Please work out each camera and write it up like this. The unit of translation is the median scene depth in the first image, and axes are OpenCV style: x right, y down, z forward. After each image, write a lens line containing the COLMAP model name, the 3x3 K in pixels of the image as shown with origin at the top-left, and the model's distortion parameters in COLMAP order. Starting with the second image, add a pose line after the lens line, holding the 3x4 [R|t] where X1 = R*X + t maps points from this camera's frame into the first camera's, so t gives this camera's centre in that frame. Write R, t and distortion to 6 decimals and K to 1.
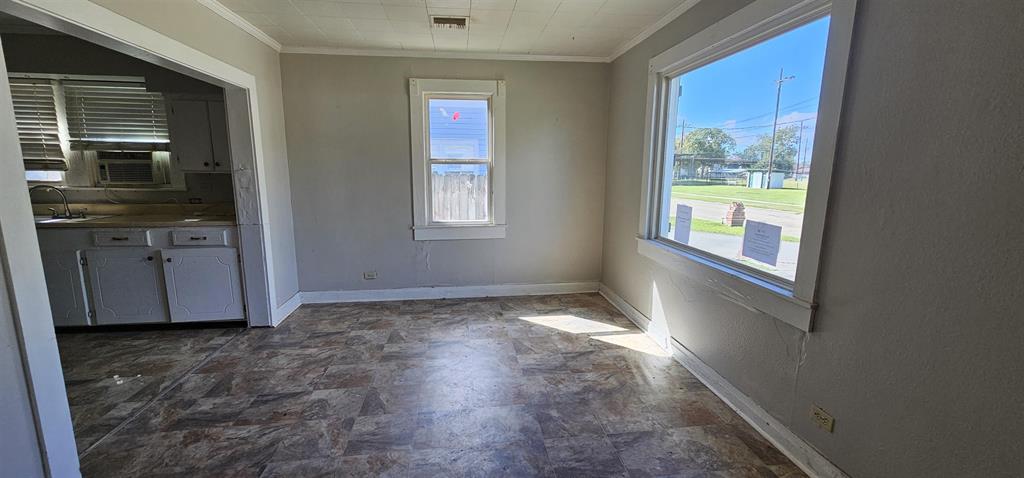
lens RADIAL K [[417.7, 0, 511.0], [0, 417.7, 241.8], [0, 0, 1]] dist [-0.001098, 0.000019]
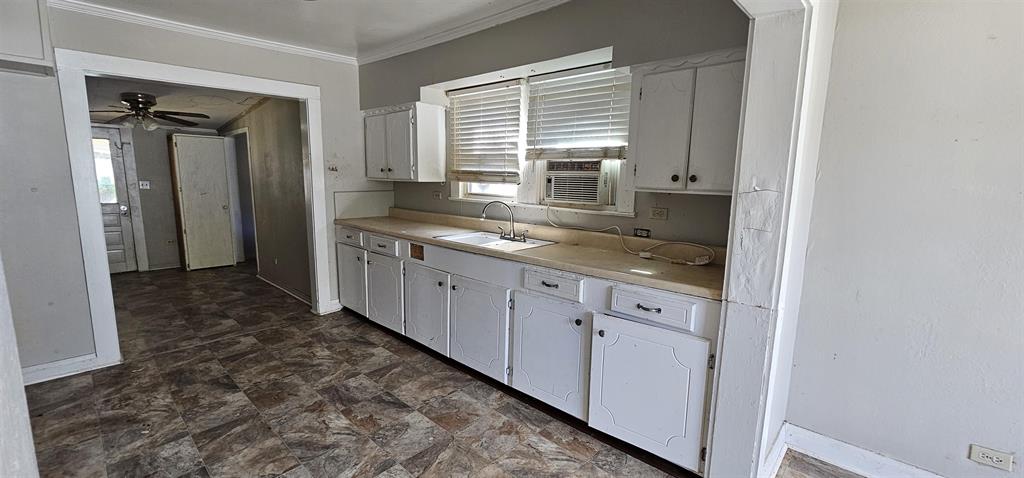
lens RADIAL K [[417.7, 0, 511.0], [0, 417.7, 241.8], [0, 0, 1]] dist [-0.001098, 0.000019]
pose [[0.638913, 0.122547, -0.759455, -0.416850], [-0.144416, 0.988785, 0.038058, -0.085611], [0.755602, 0.085361, 0.649446, 0.448373]]
